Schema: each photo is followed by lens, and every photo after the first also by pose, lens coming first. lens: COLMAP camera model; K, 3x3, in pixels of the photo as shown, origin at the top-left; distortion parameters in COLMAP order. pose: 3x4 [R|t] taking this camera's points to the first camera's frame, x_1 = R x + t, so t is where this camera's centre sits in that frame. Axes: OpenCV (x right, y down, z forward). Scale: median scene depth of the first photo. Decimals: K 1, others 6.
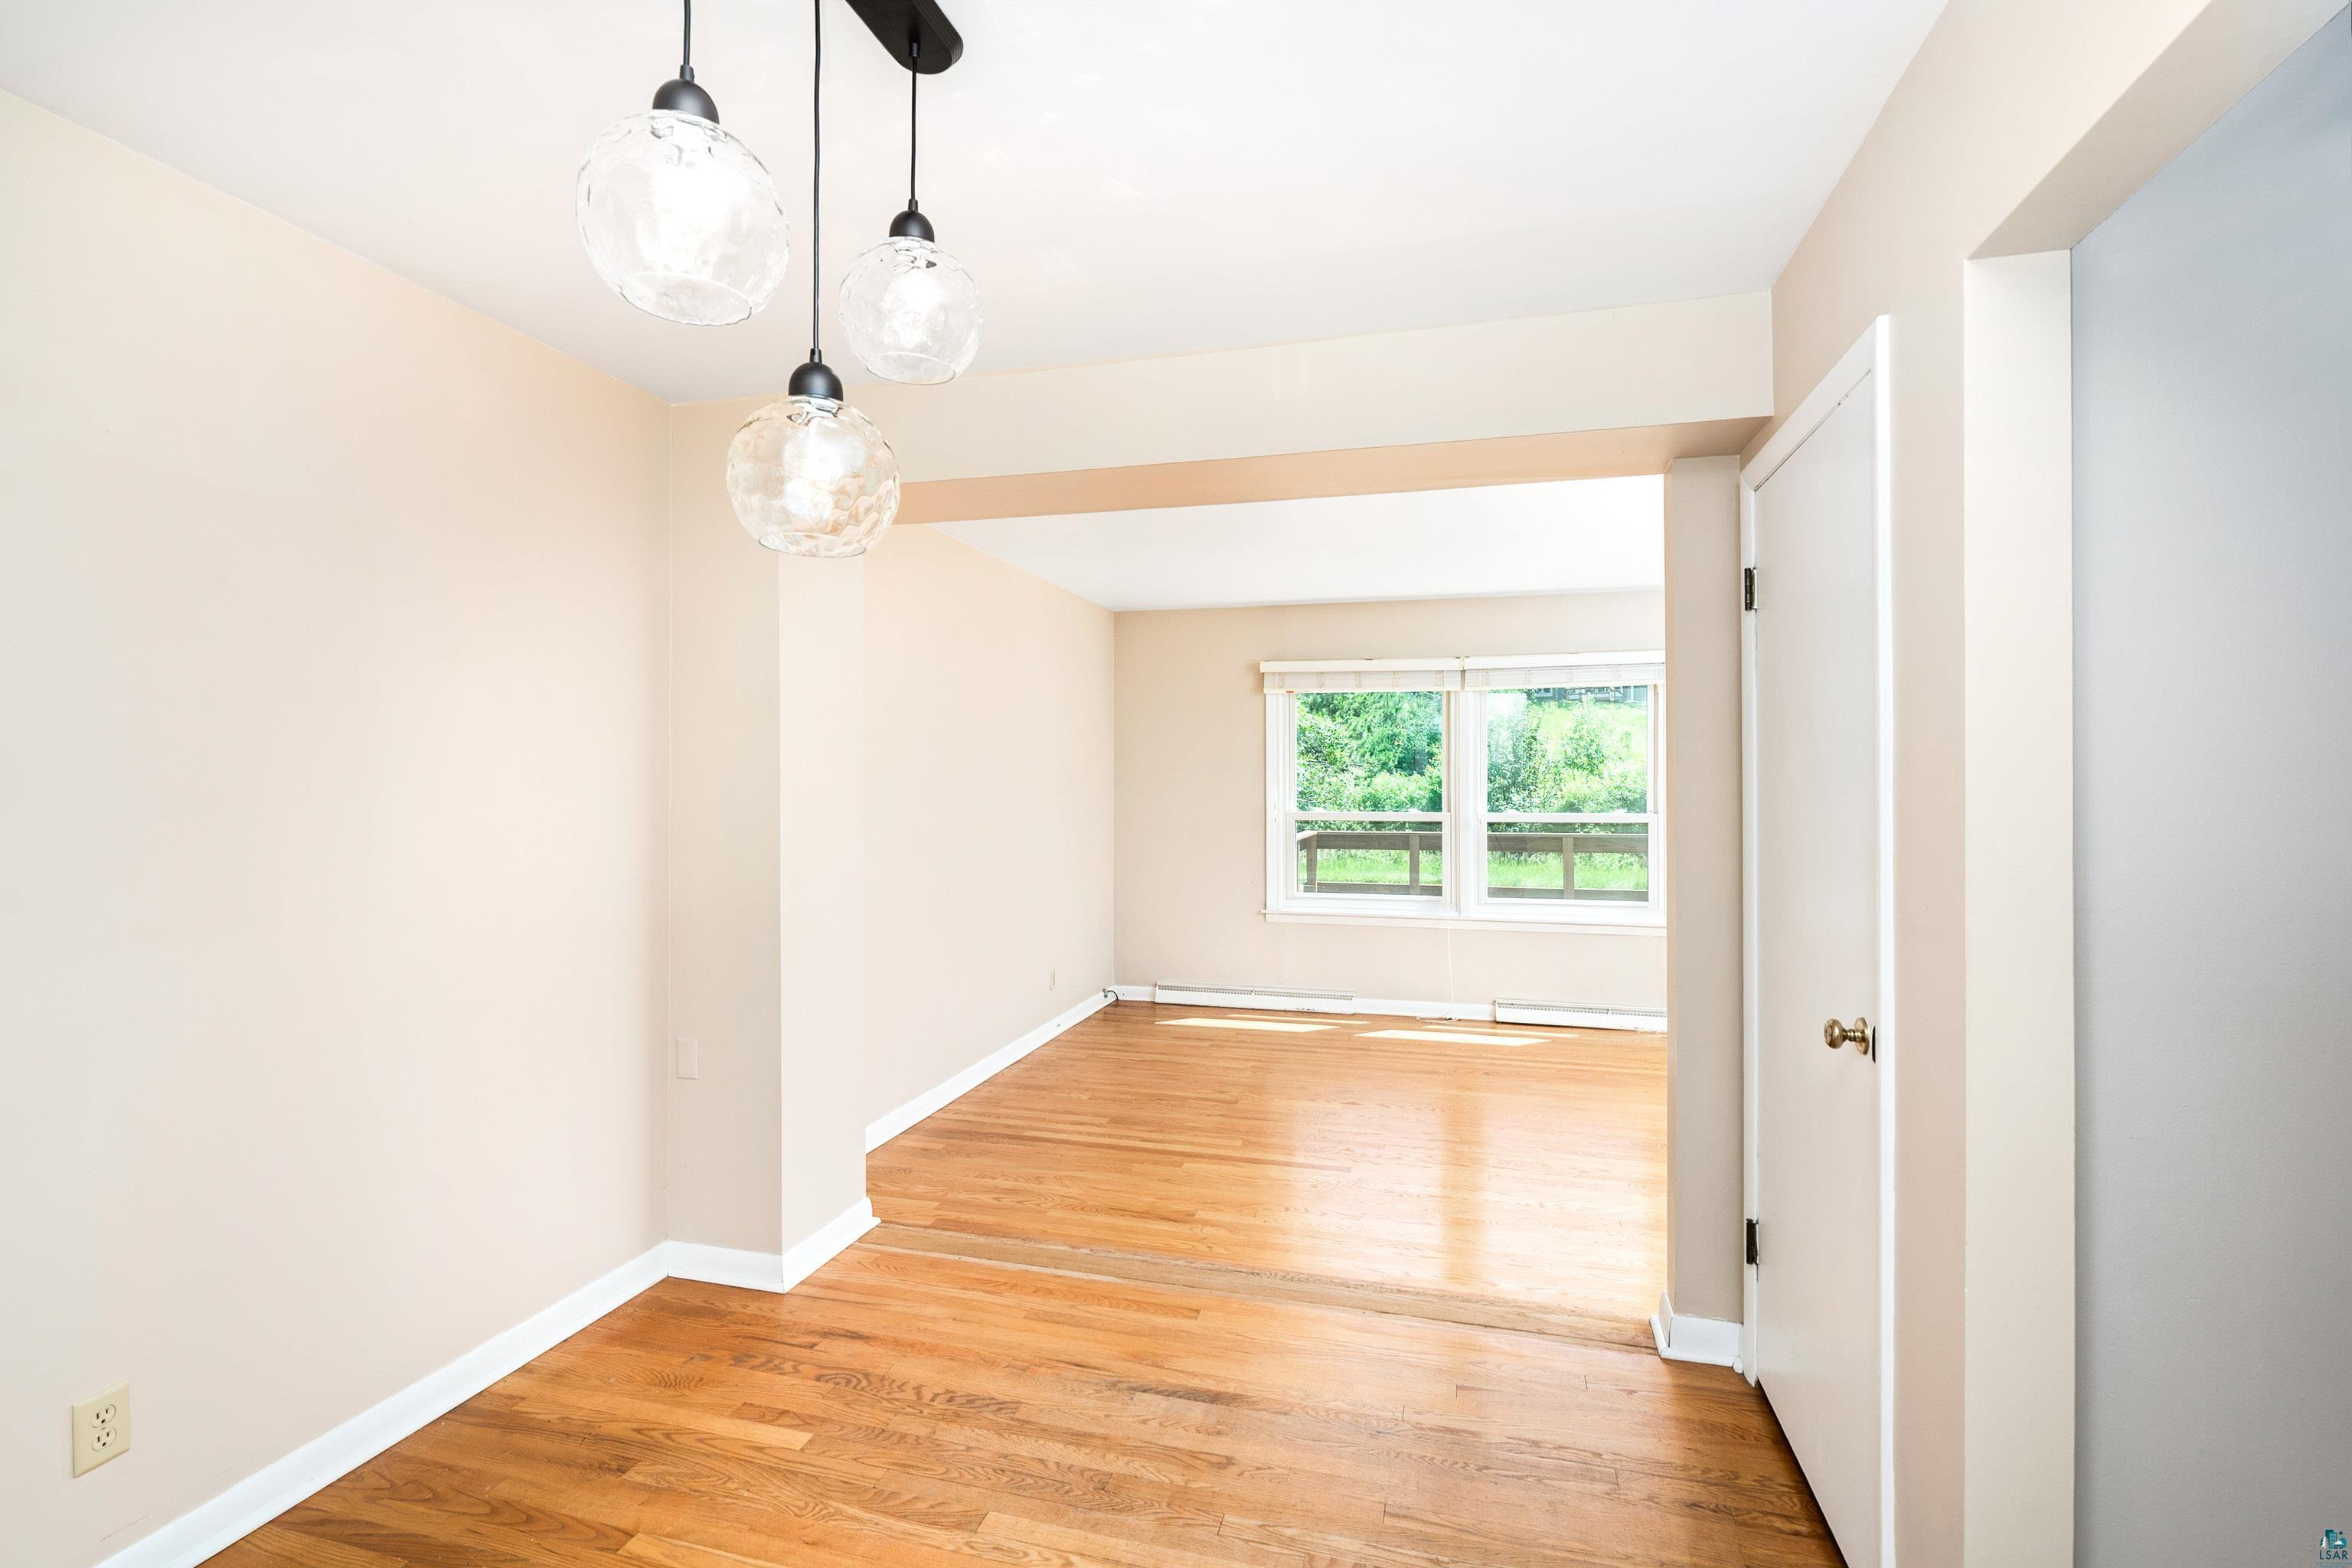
lens RADIAL K [[1078.1, 0, 1172.3], [0, 1078.1, 781.9], [0, 0, 1]] dist [-0.001491, 0.000915]
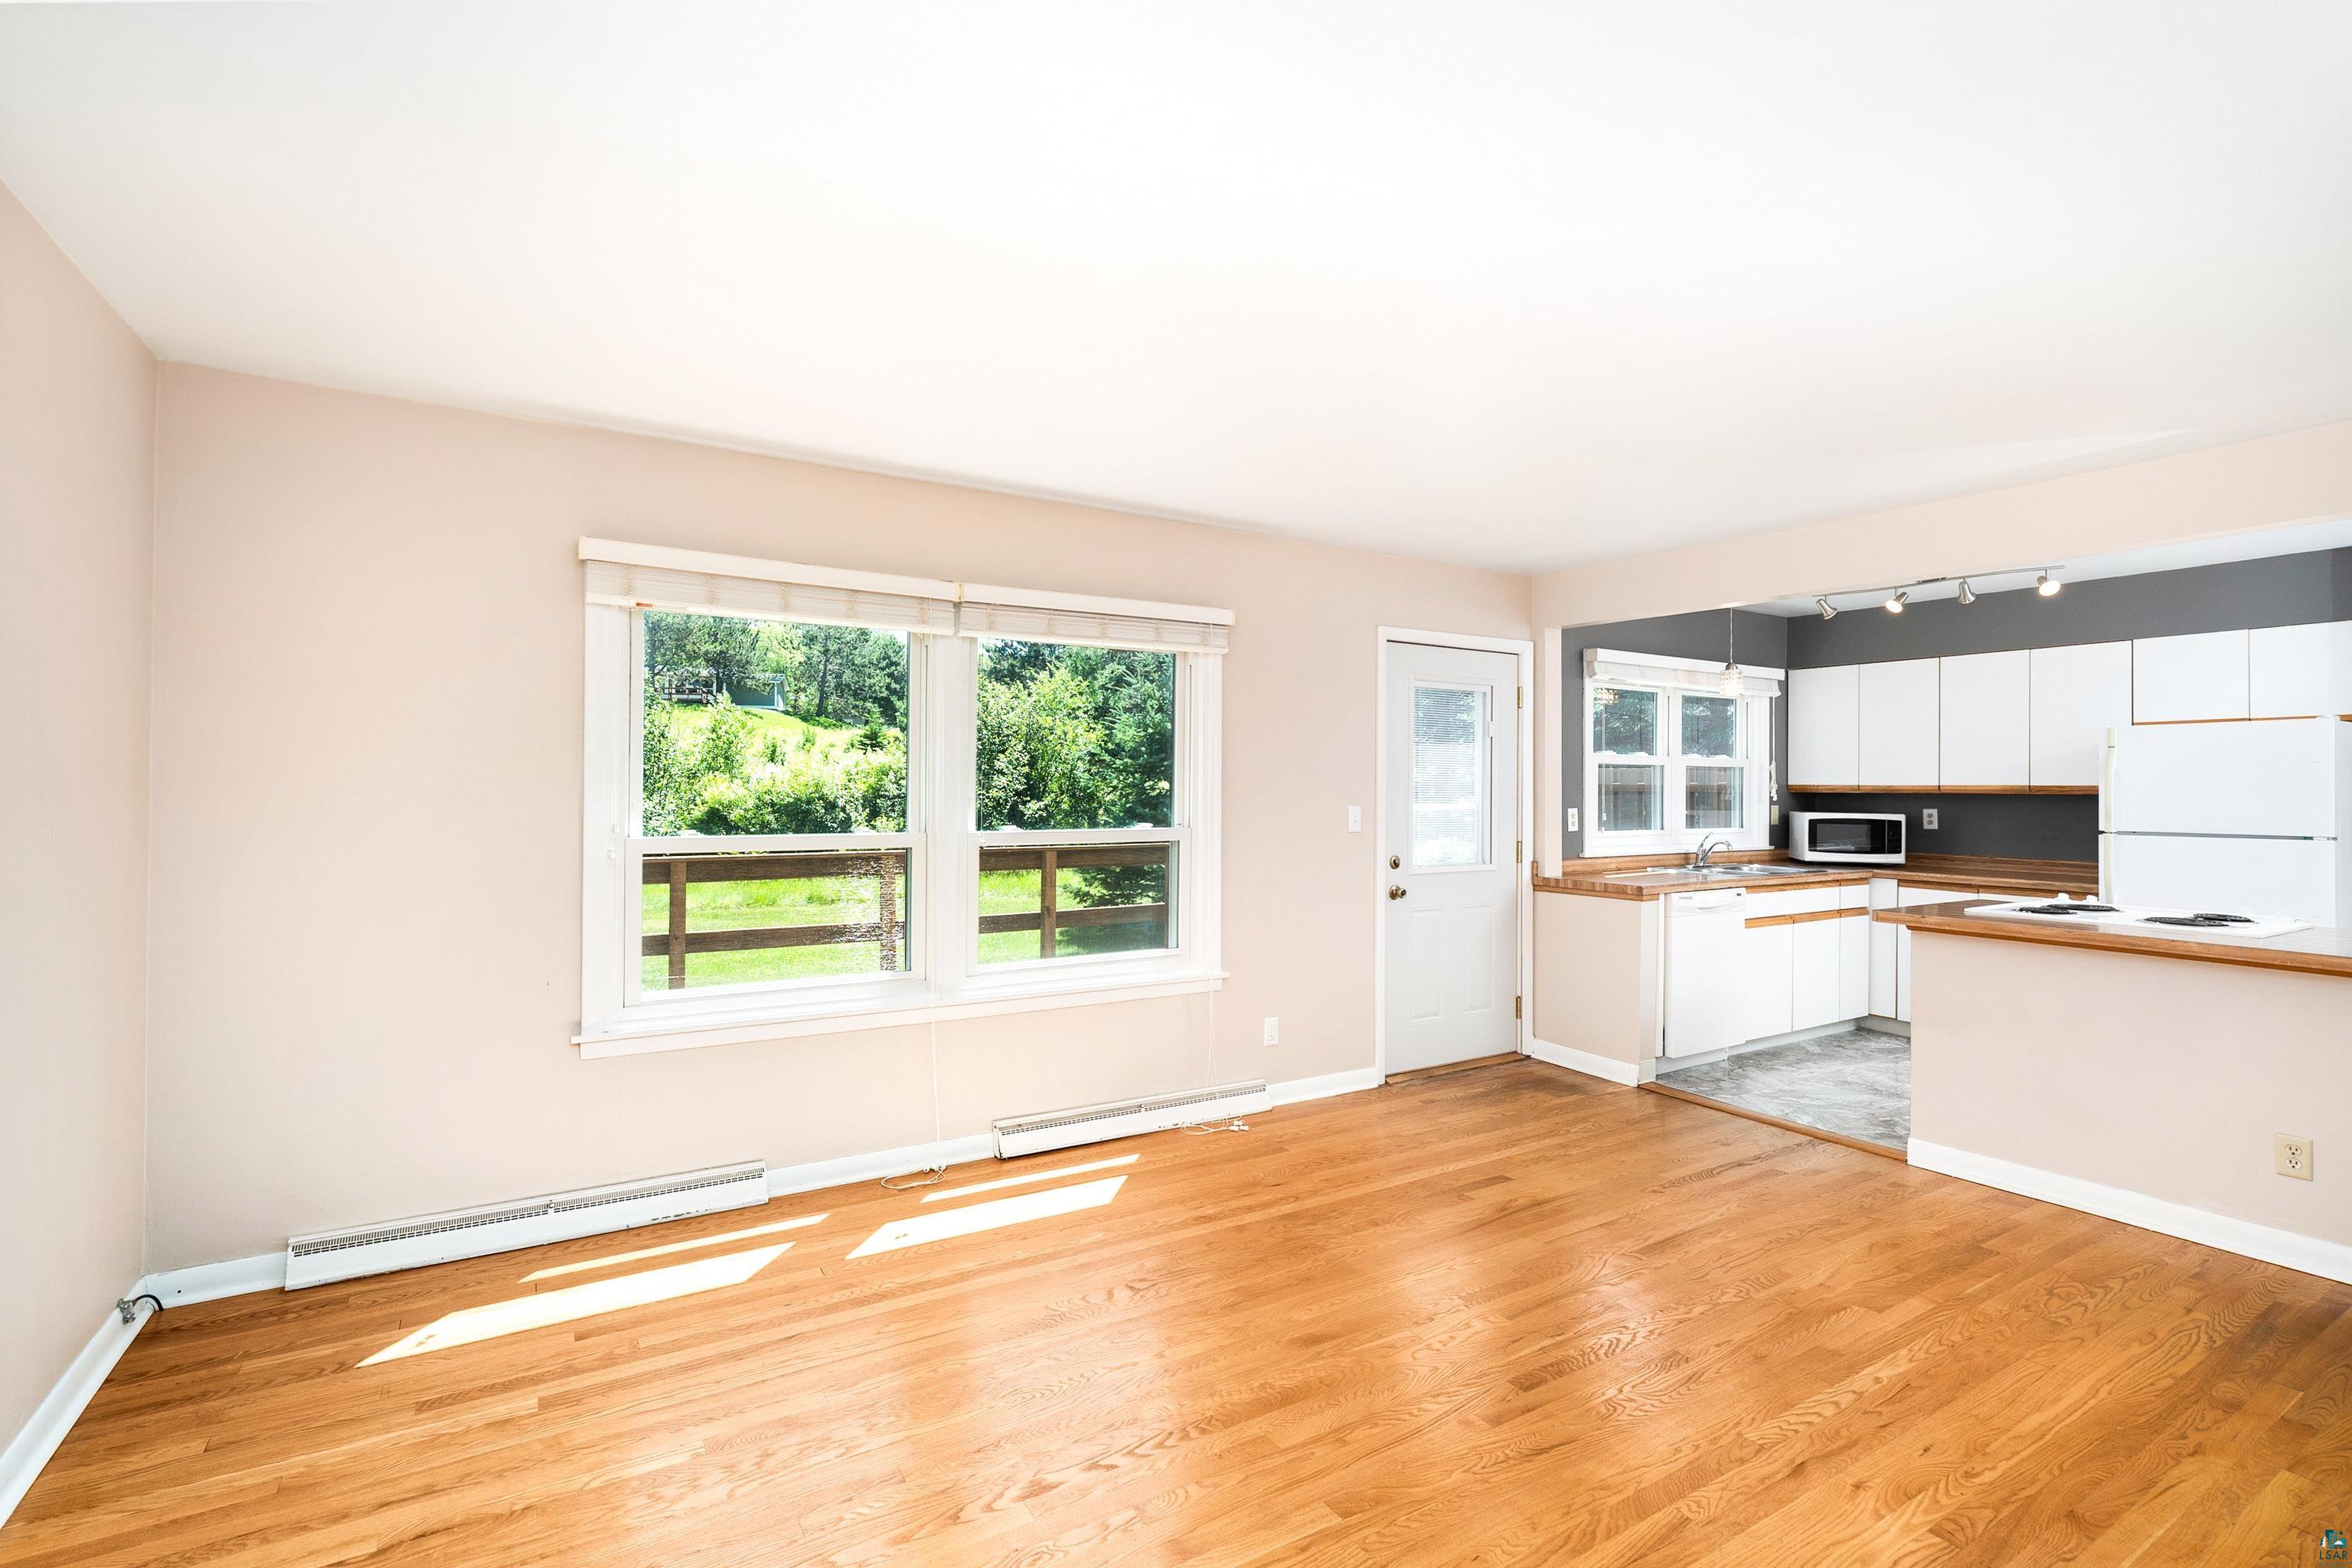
lens RADIAL K [[1078.1, 0, 1170.4], [0, 1078.1, 780.4], [0, 0, 1]] dist [-0.001491, 0.000915]
pose [[0.685813, 0.011424, 0.727688, -0.090200], [-0.006810, 0.999934, -0.009280, 0.003276], [-0.727746, 0.001409, 0.685846, 0.458467]]
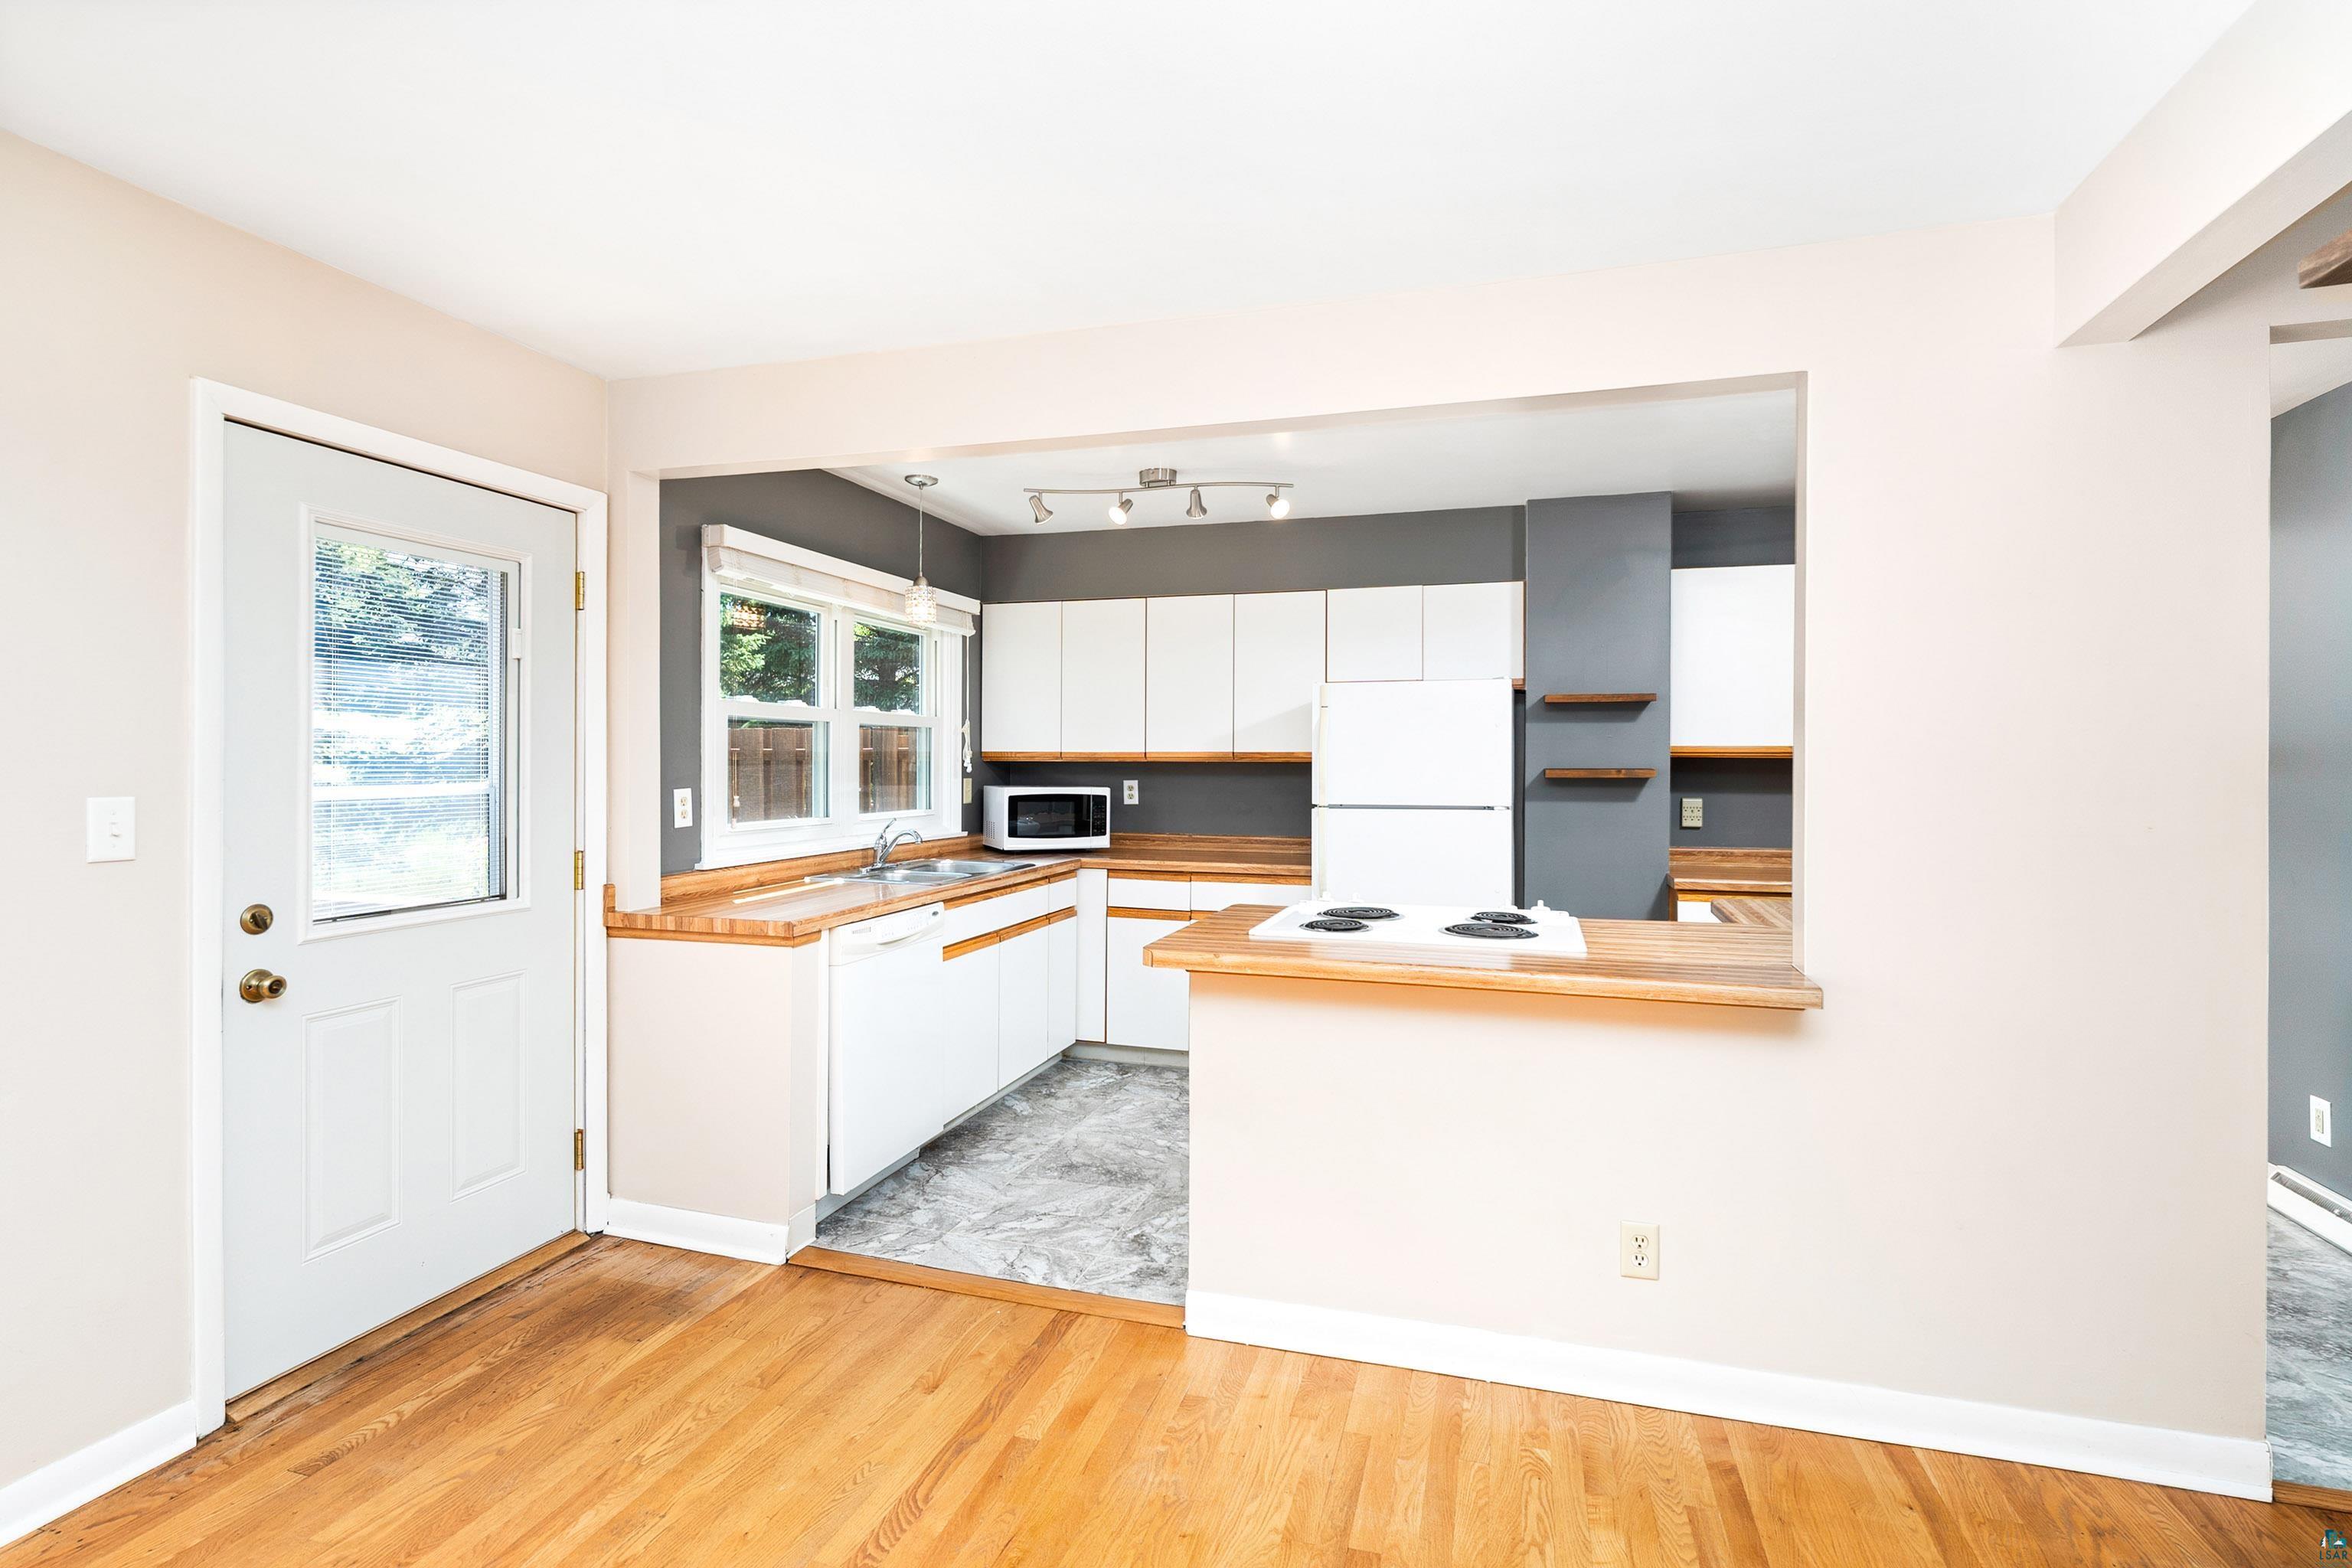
lens RADIAL K [[1132.0, 0, 1179.0], [0, 1132.0, 763.7], [0, 0, 1]] dist [-0.001343, -0.000138]
pose [[0.027892, 0.001247, 0.999610, 0.226013], [-0.001859, 0.999998, -0.001195, 0.003778], [-0.999609, -0.001825, 0.027895, 0.564336]]
